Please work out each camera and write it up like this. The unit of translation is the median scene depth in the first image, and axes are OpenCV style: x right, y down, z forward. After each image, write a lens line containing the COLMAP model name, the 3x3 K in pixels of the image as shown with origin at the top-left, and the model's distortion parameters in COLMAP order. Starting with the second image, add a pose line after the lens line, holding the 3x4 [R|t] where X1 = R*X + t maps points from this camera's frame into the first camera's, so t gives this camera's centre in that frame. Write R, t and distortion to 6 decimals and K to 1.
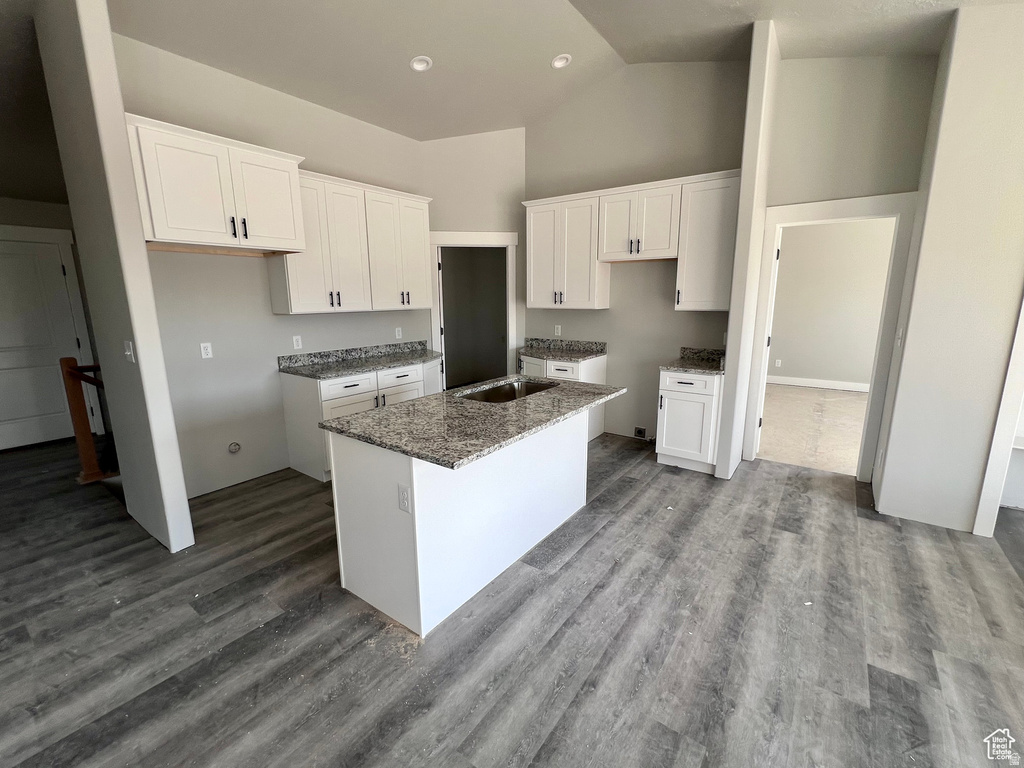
lens RADIAL K [[443.5, 0, 512.0], [0, 443.5, 384.0], [0, 0, 1]] dist [-0.001337, 0.000081]
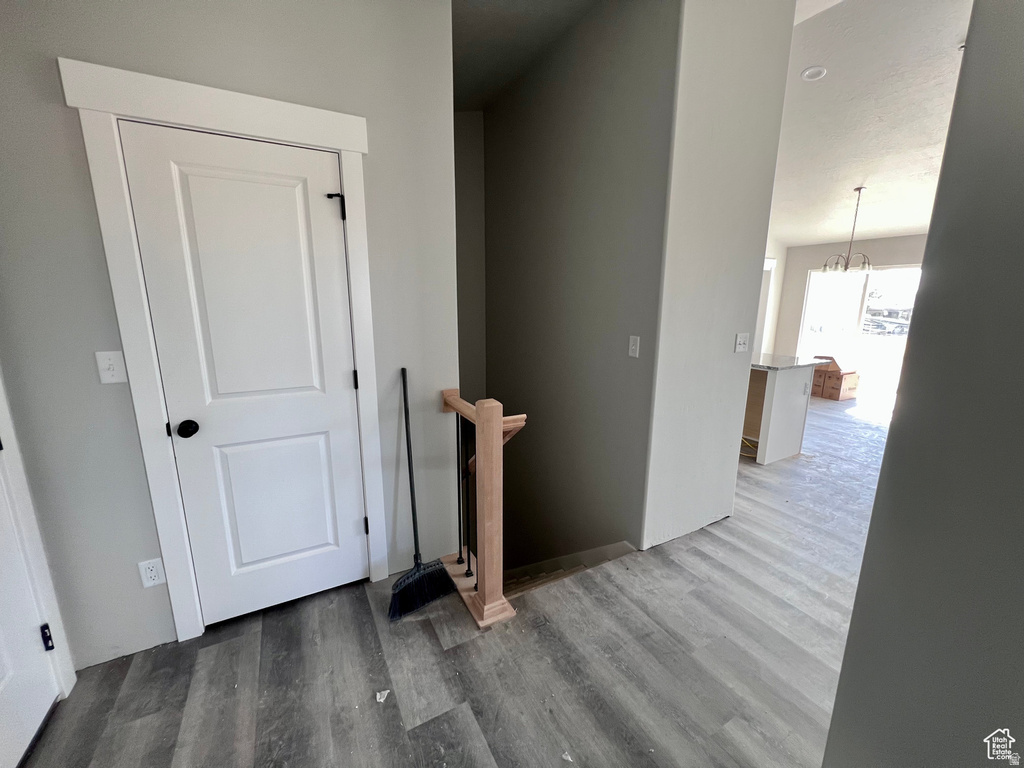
lens RADIAL K [[409.3, 0, 512.0], [0, 409.3, 384.0], [0, 0, 1]] dist [-0.000713, 0.000012]
pose [[0.424206, -0.175554, 0.888386, -1.633820], [0.170346, 0.978985, 0.112117, -0.131627], [-0.889399, 0.103773, 0.445197, 0.879907]]
